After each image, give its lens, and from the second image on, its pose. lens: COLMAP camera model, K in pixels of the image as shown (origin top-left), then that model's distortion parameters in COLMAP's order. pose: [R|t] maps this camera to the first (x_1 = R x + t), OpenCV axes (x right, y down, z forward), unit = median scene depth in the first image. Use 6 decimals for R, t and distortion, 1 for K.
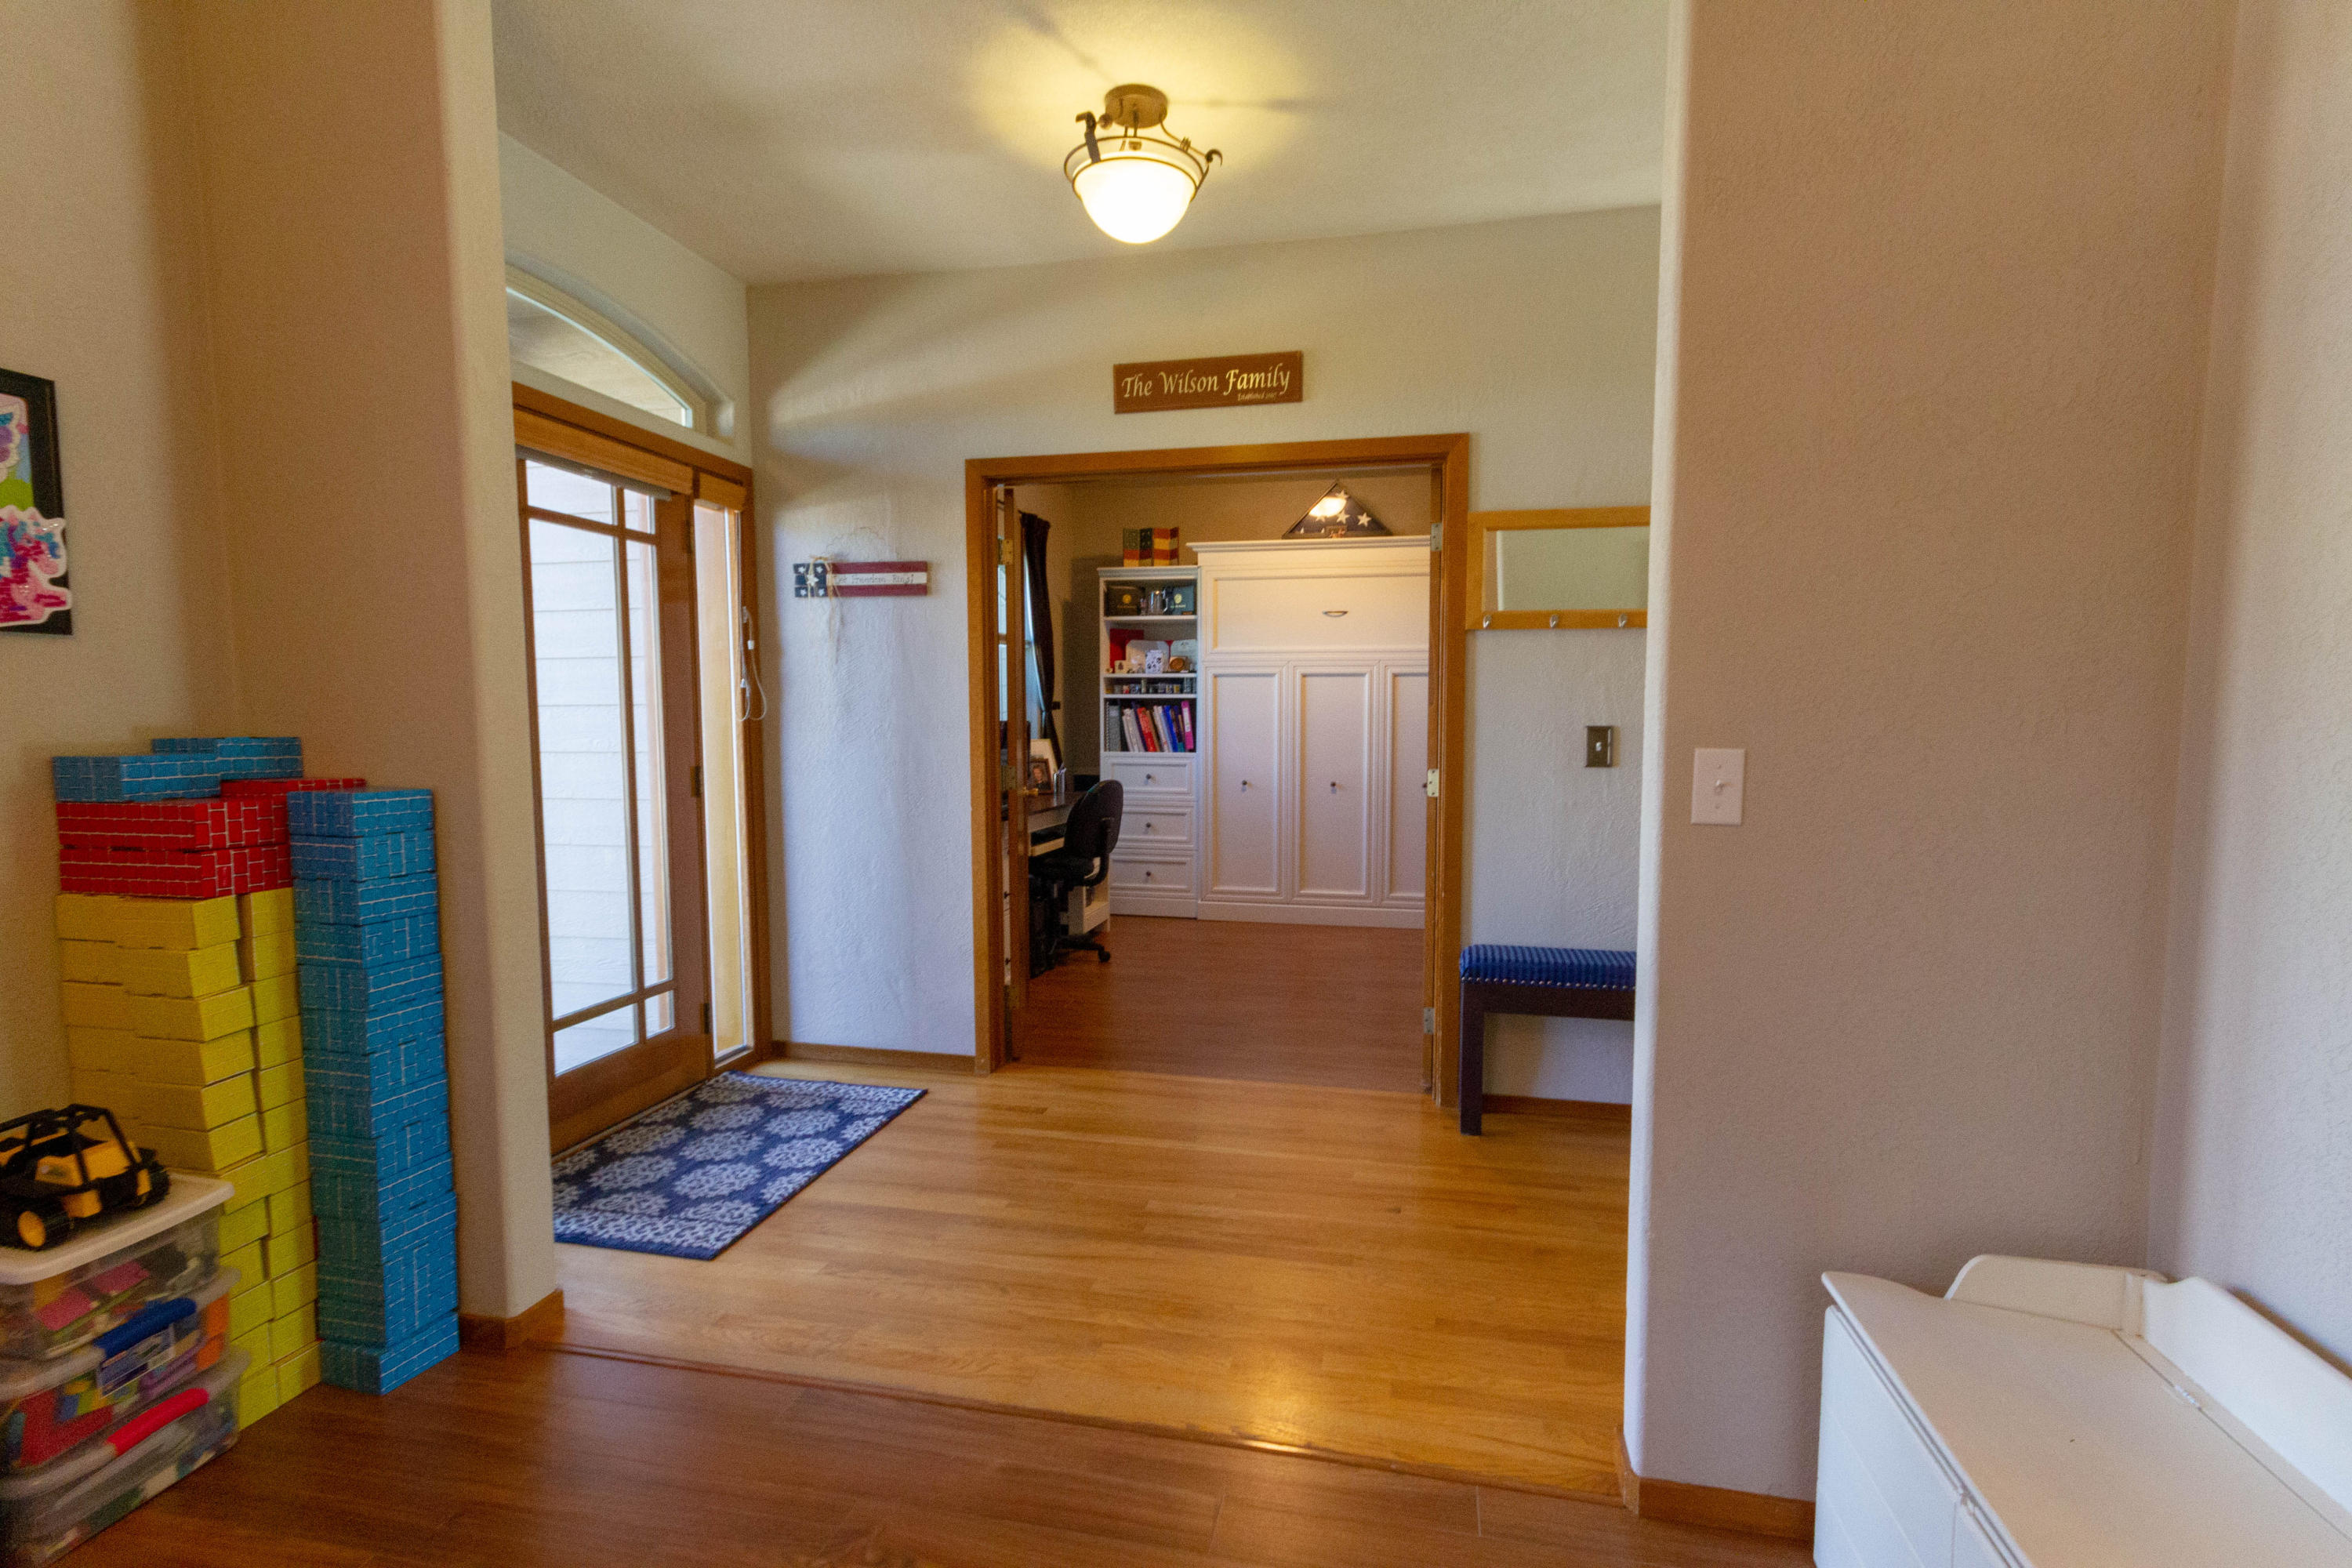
lens RADIAL K [[1080.2, 0, 1181.9], [0, 1080.2, 785.7], [0, 0, 1]] dist [0.012187, -0.000079]
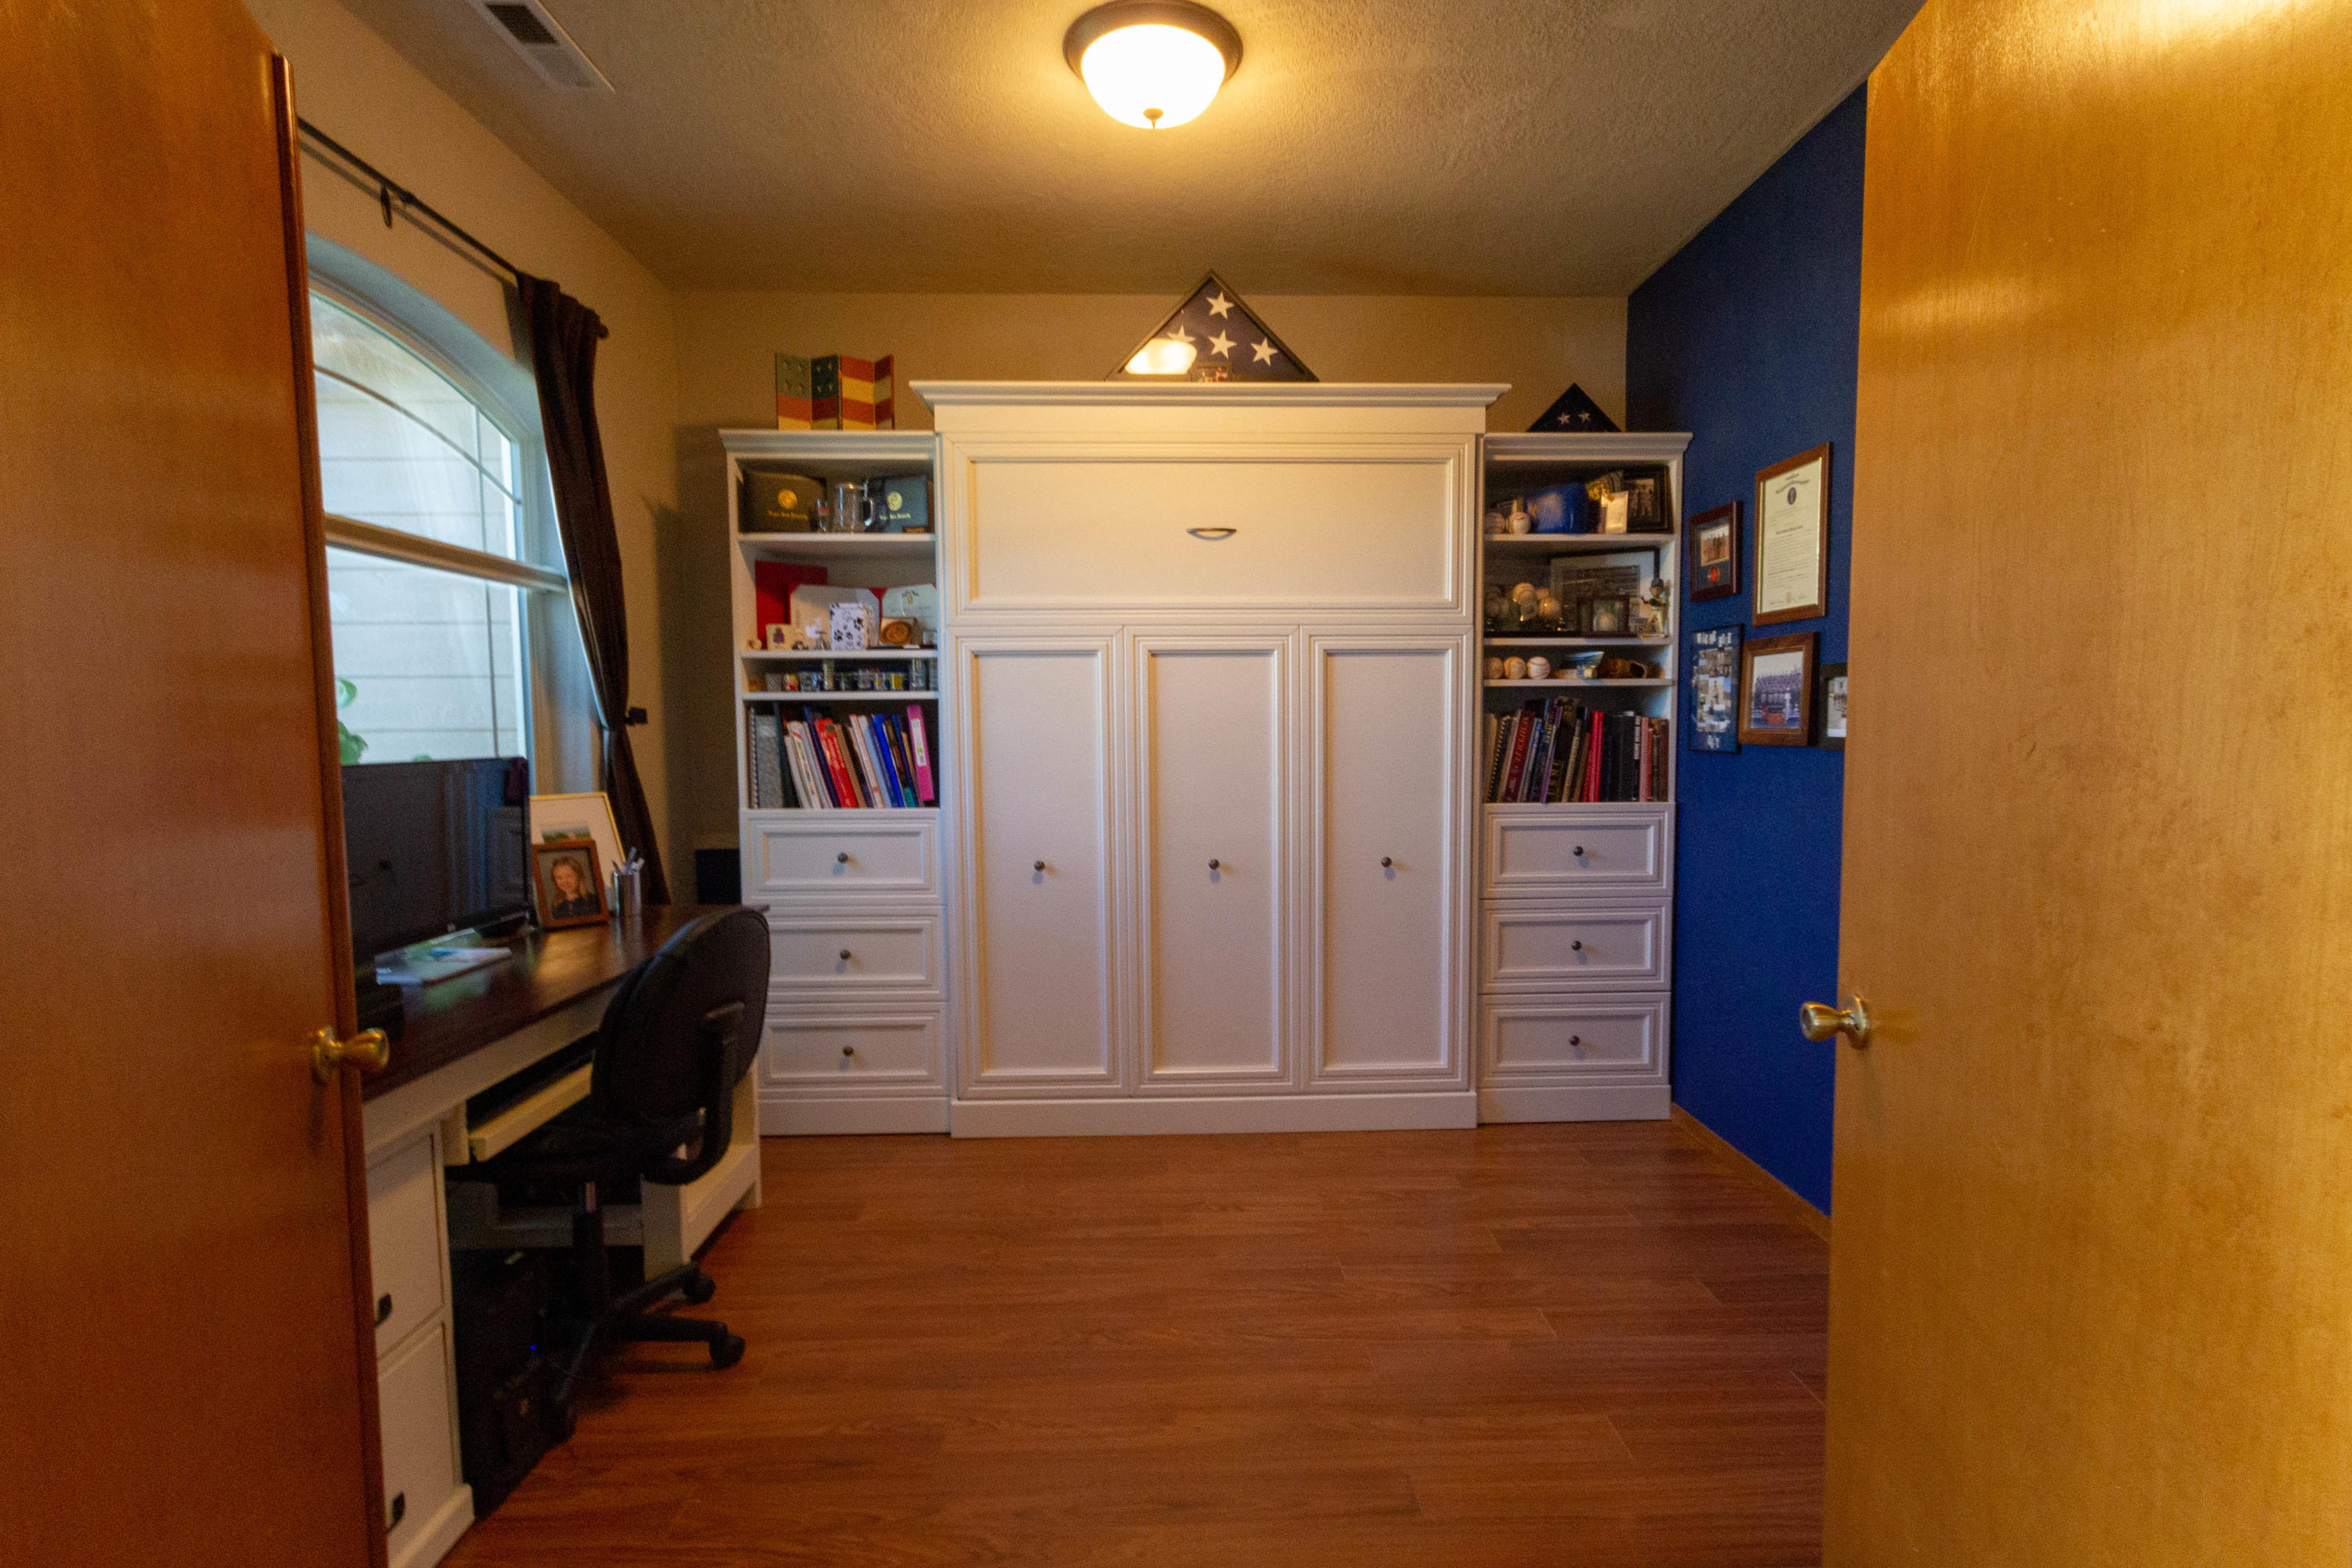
lens RADIAL K [[1080.2, 0, 1173.4], [0, 1080.2, 787.1], [0, 0, 1]] dist [0.012187, -0.000079]
pose [[0.969238, -0.024242, 0.244930, -0.004535], [0.026677, 0.999622, -0.006627, -0.033586], [-0.244676, 0.012958, 0.969518, 0.481815]]
